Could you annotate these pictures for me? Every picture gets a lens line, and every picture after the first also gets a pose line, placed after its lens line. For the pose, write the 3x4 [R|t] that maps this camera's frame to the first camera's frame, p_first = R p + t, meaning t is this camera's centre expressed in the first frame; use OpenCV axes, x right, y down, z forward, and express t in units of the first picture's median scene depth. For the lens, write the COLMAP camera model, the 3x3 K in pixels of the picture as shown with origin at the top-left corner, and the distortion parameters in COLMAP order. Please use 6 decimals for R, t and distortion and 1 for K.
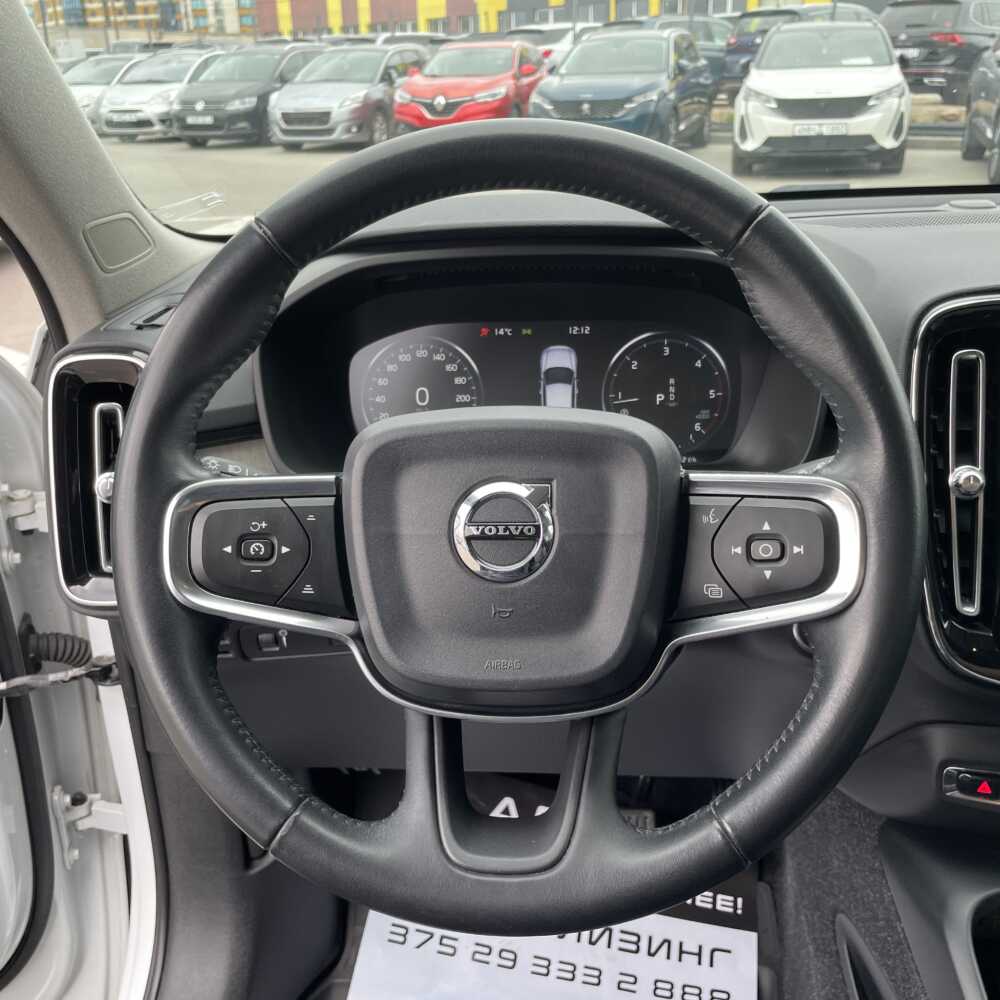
lens RADIAL K [[1028.4, 0, 506.8], [0, 1028.4, 494.4], [0, 0, 1]] dist [0.085167, -0.117642]
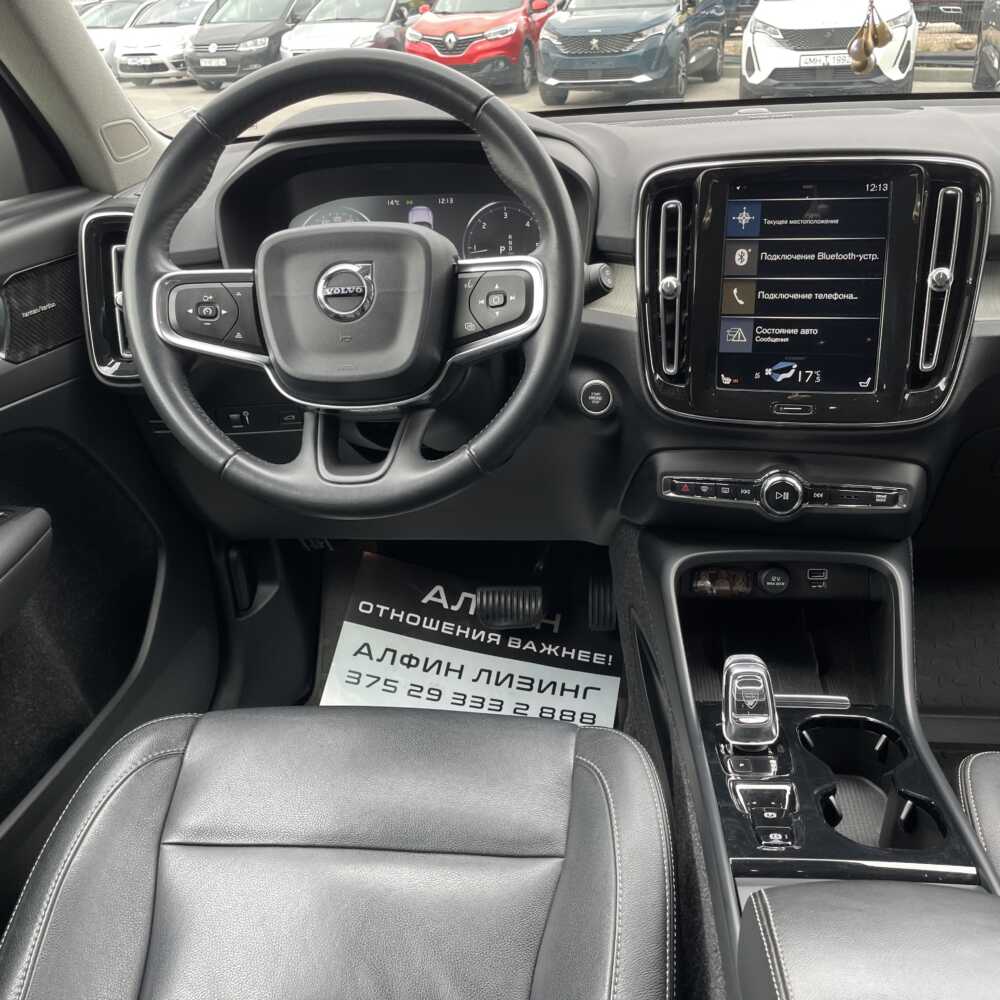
lens RADIAL K [[1015.0, 0, 500.7], [0, 1015.0, 507.4], [0, 0, 1]] dist [0.085758, -0.109377]
pose [[0.999630, -0.006207, -0.026468, 0.121287], [0.007949, 0.997772, 0.066235, 0.114737], [0.025998, -0.066421, 0.997453, -0.295194]]
